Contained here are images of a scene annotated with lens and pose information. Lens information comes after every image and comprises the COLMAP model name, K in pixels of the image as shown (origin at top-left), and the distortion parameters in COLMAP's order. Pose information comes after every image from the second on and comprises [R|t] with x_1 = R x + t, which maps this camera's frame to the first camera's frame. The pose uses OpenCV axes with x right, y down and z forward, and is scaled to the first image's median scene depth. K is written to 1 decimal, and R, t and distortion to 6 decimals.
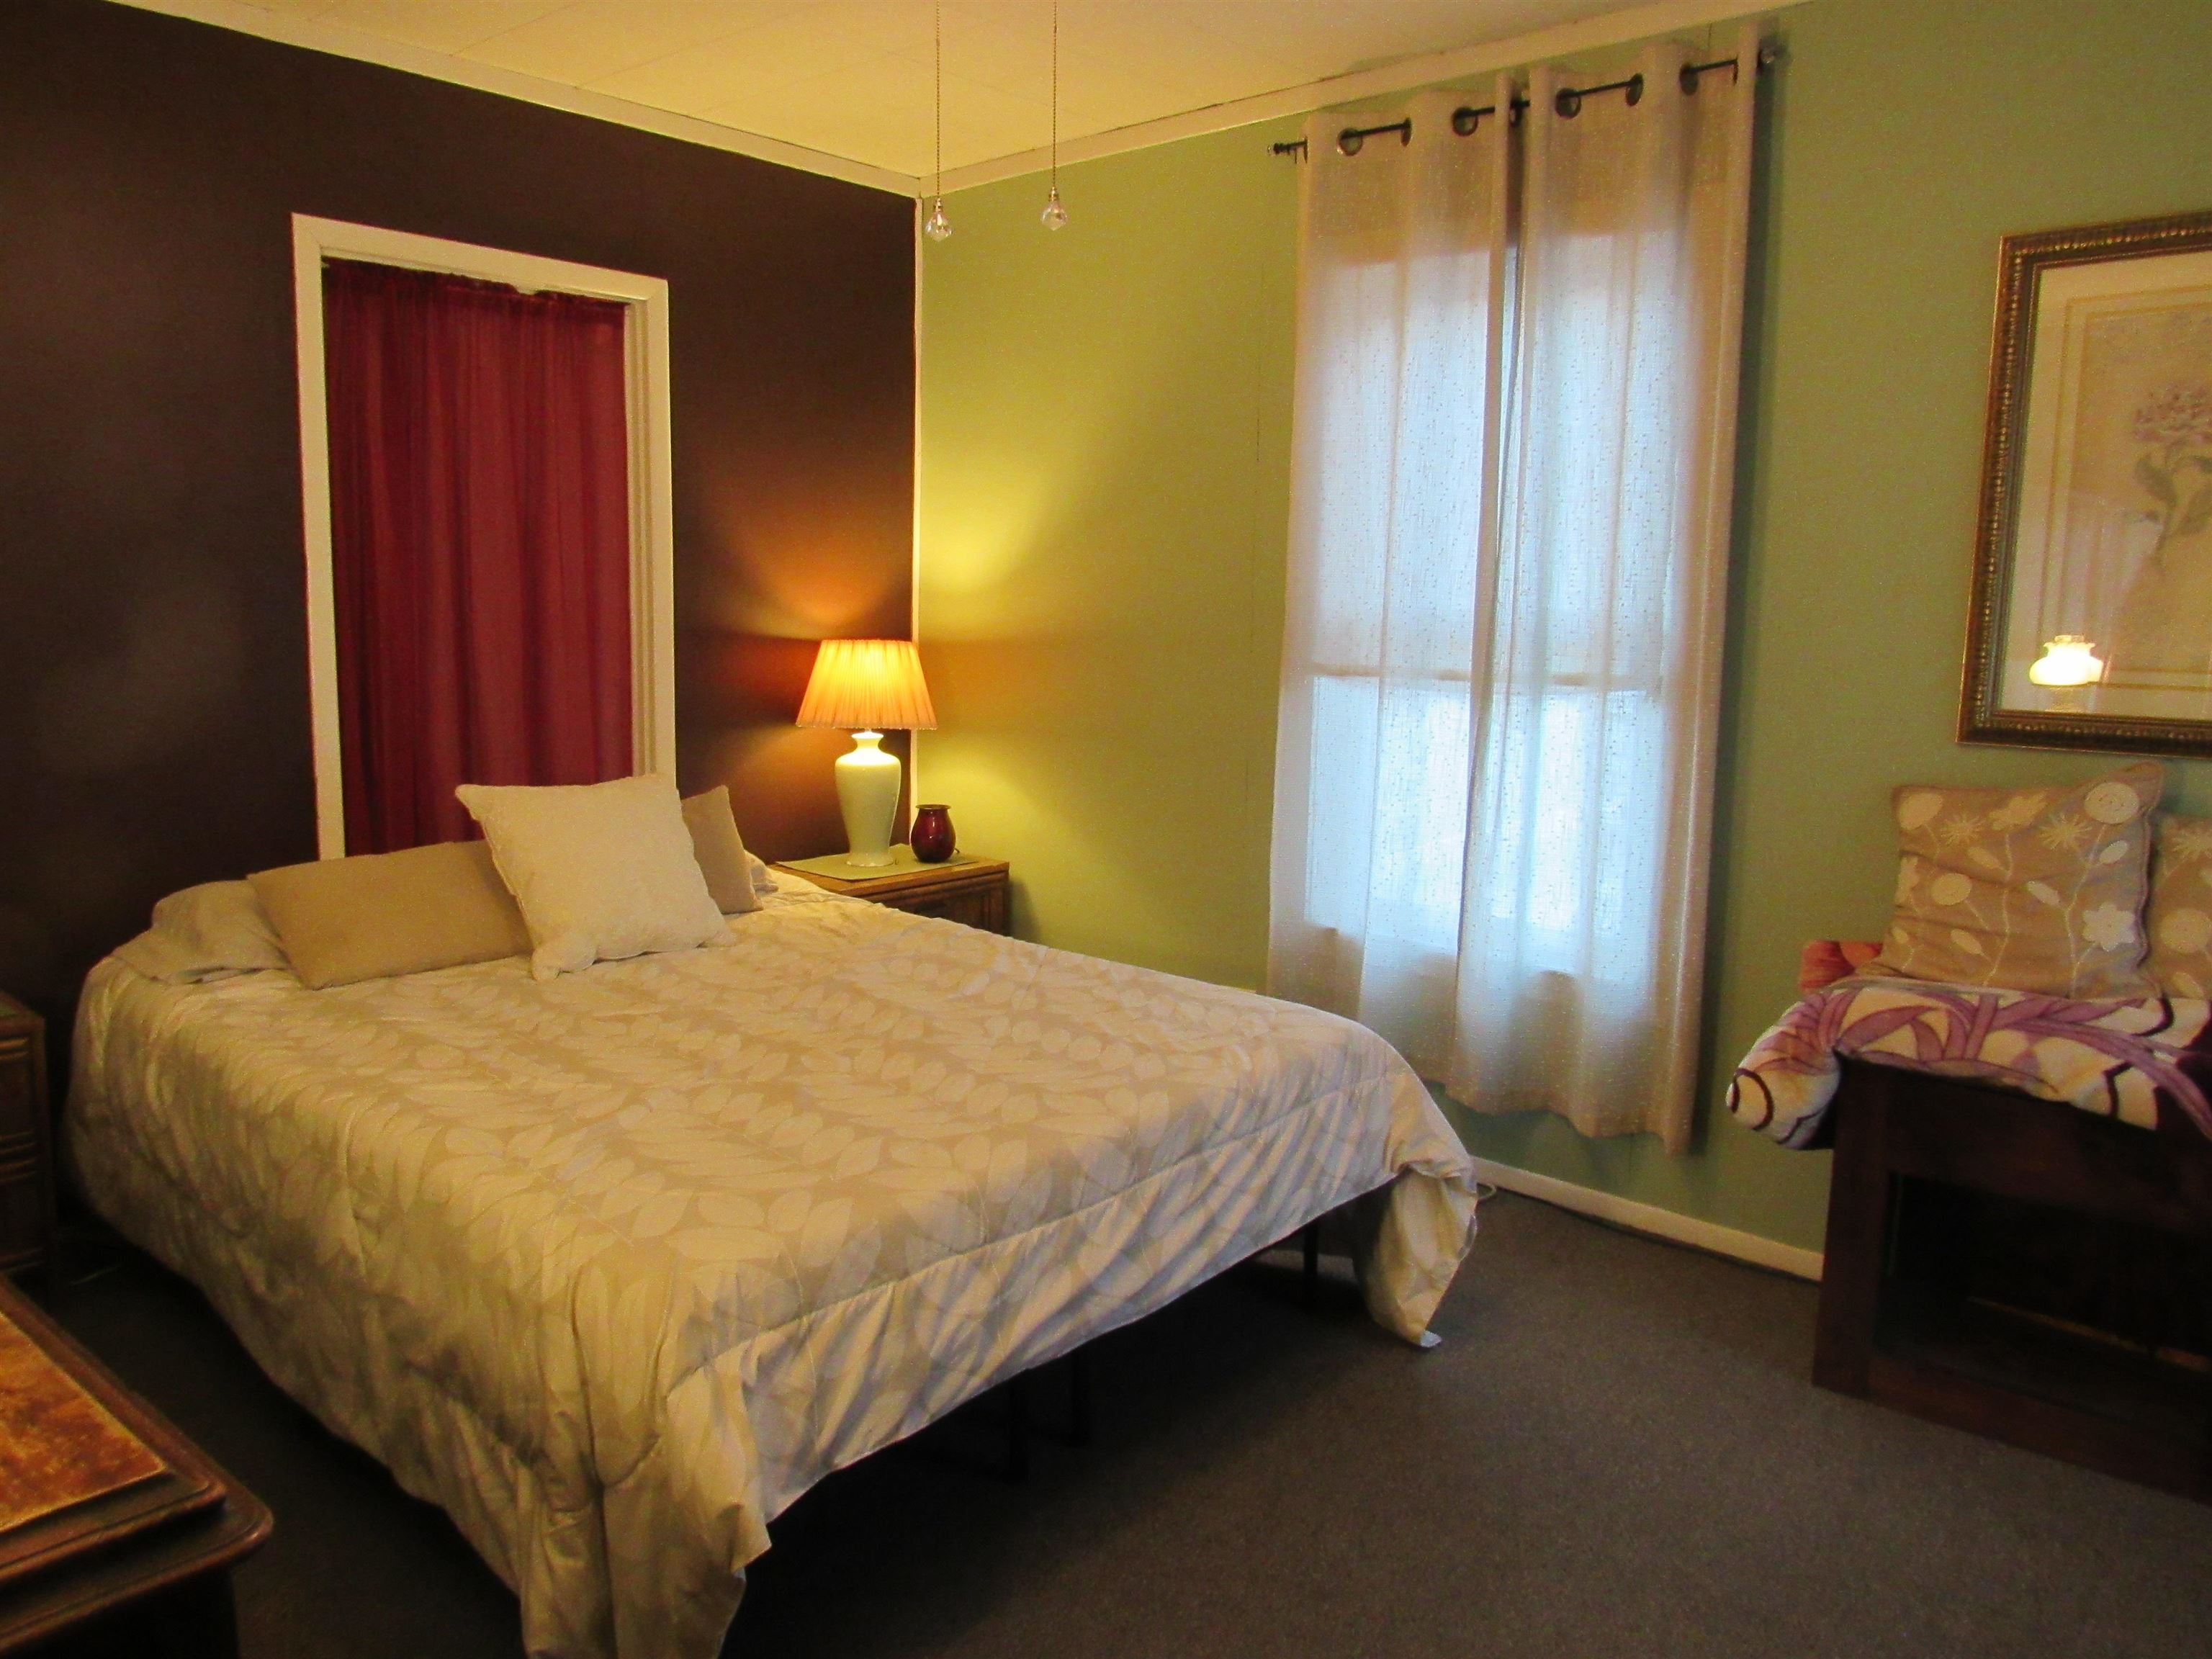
lens RADIAL K [[1607.2, 0, 1106.0], [0, 1607.2, 829.5], [0, 0, 1]] dist [-0.045639, 0.049034]
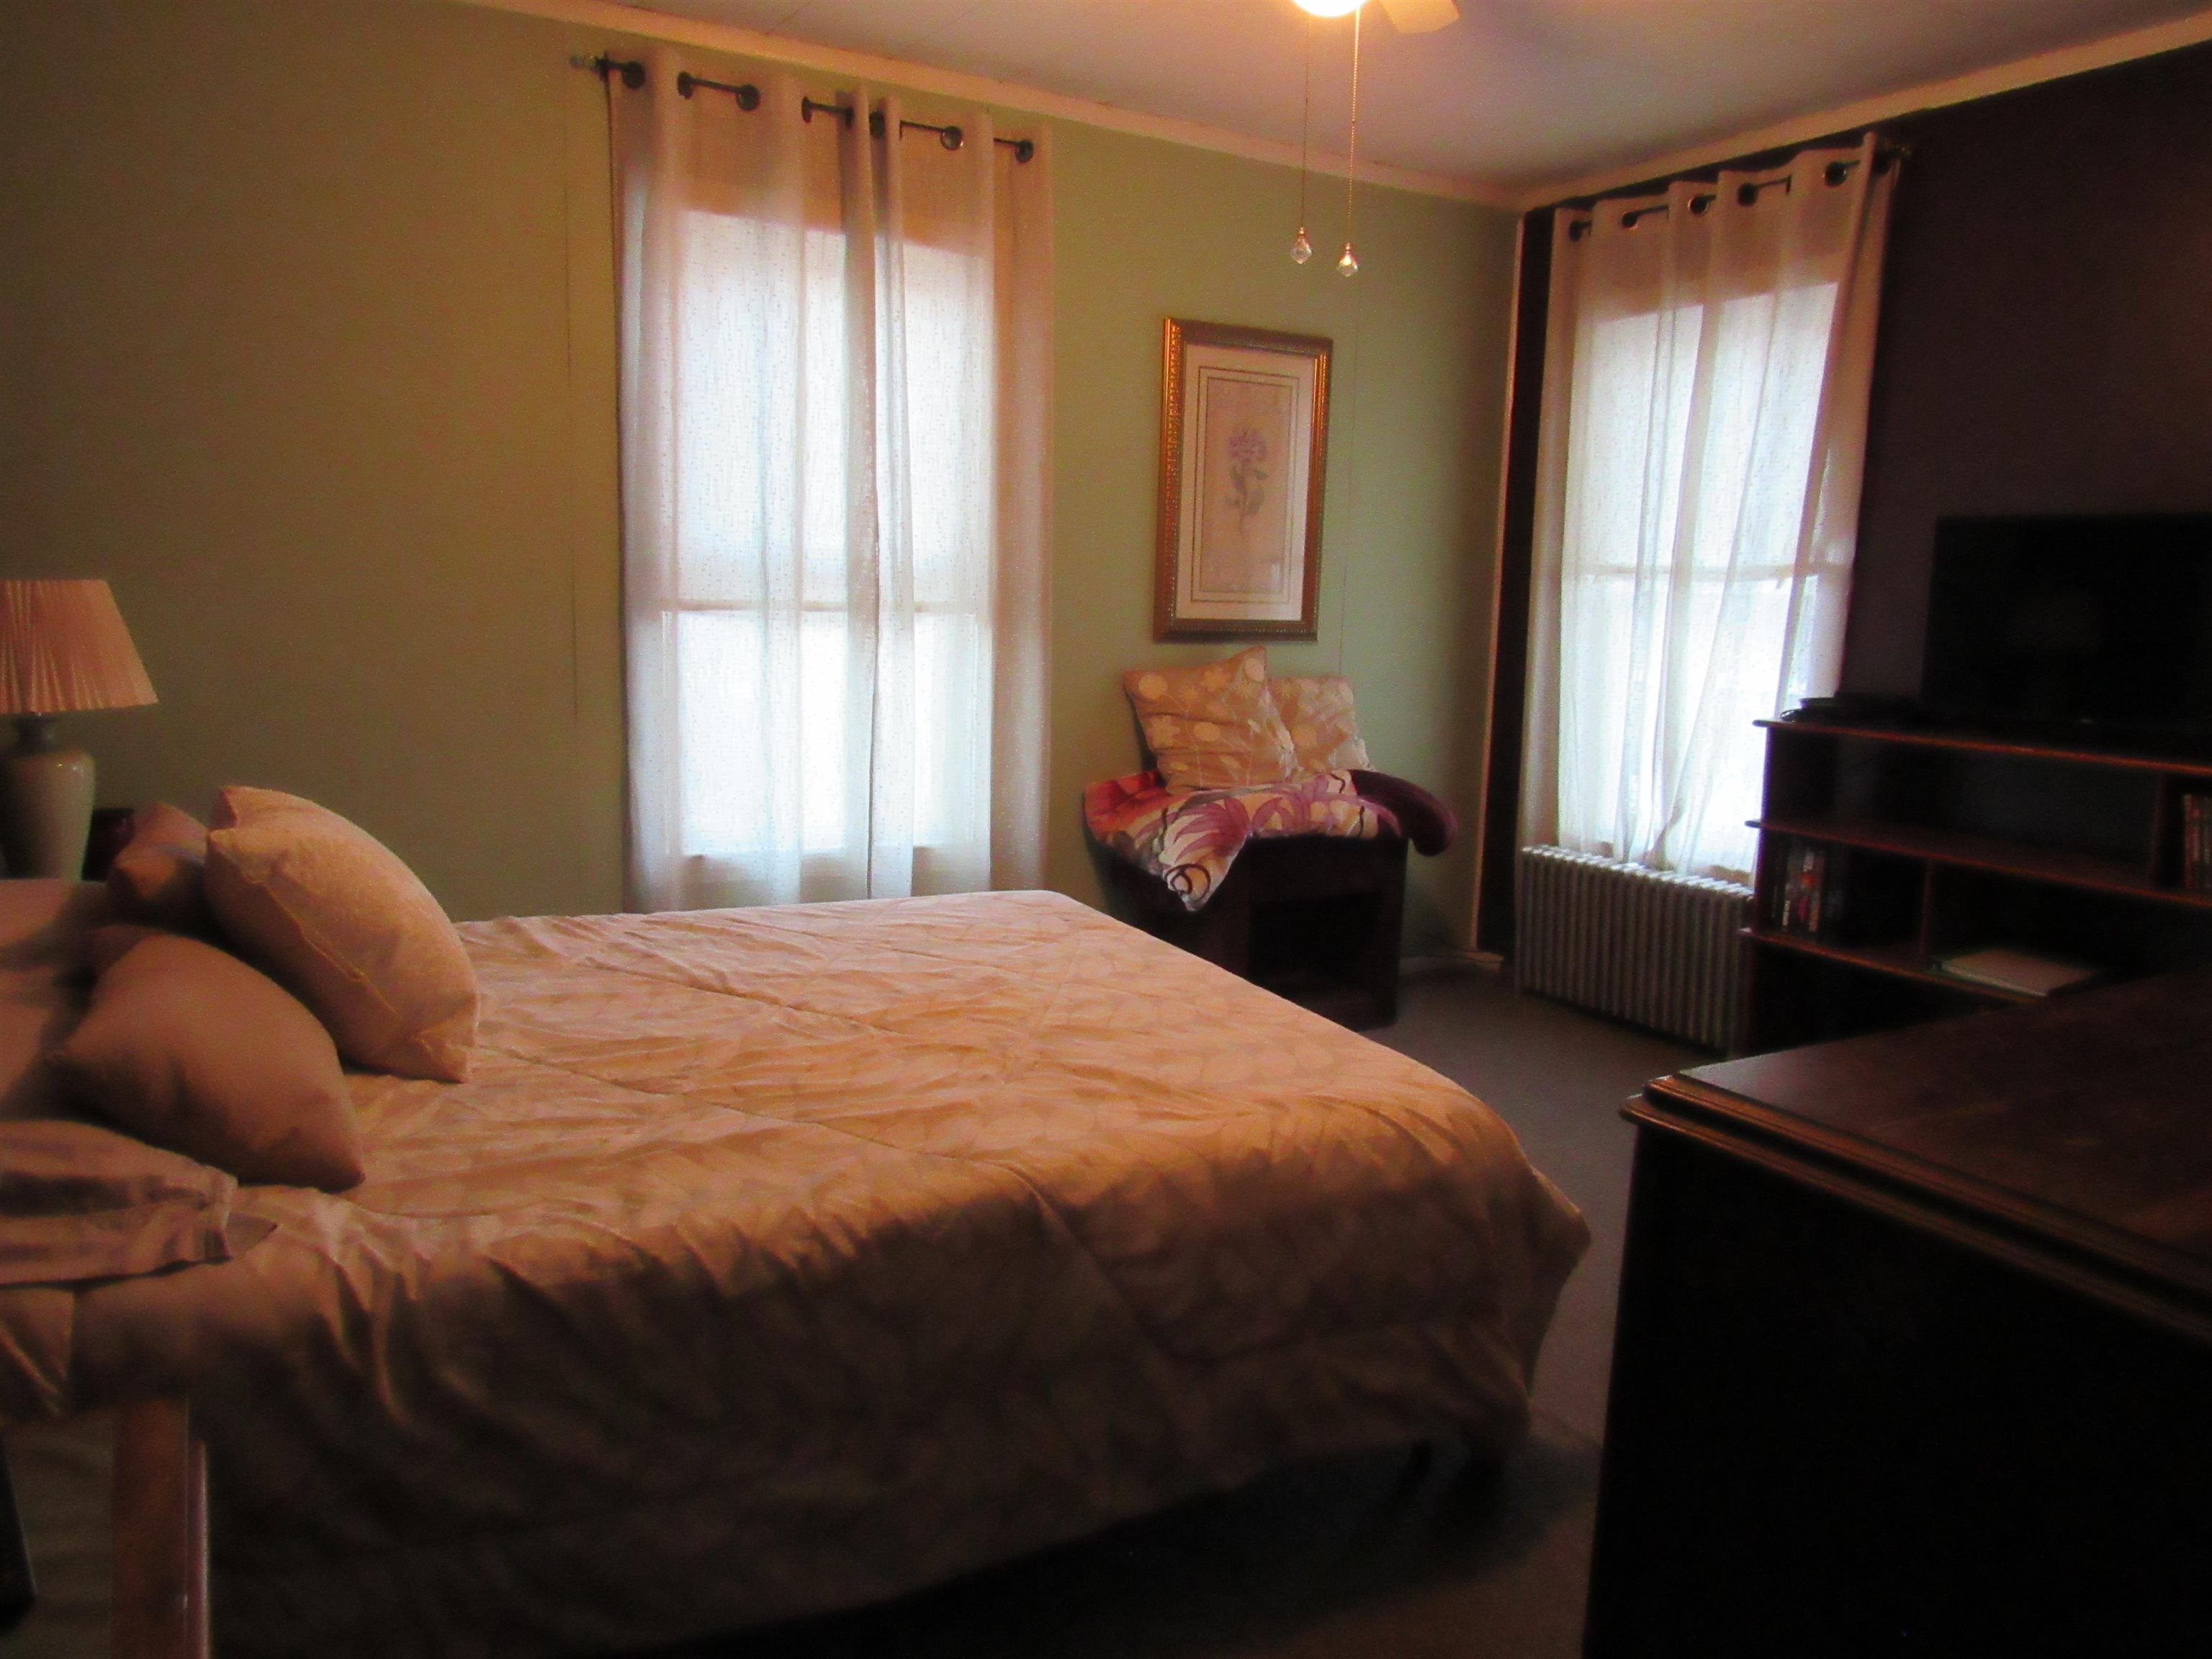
lens RADIAL K [[1607.2, 0, 1106.0], [0, 1607.2, 829.5], [0, 0, 1]] dist [-0.045639, 0.049034]
pose [[0.307637, -0.157469, 0.938383, -0.834723], [0.103125, 0.985919, 0.131638, -0.071235], [-0.945899, 0.056274, 0.319544, 0.471690]]
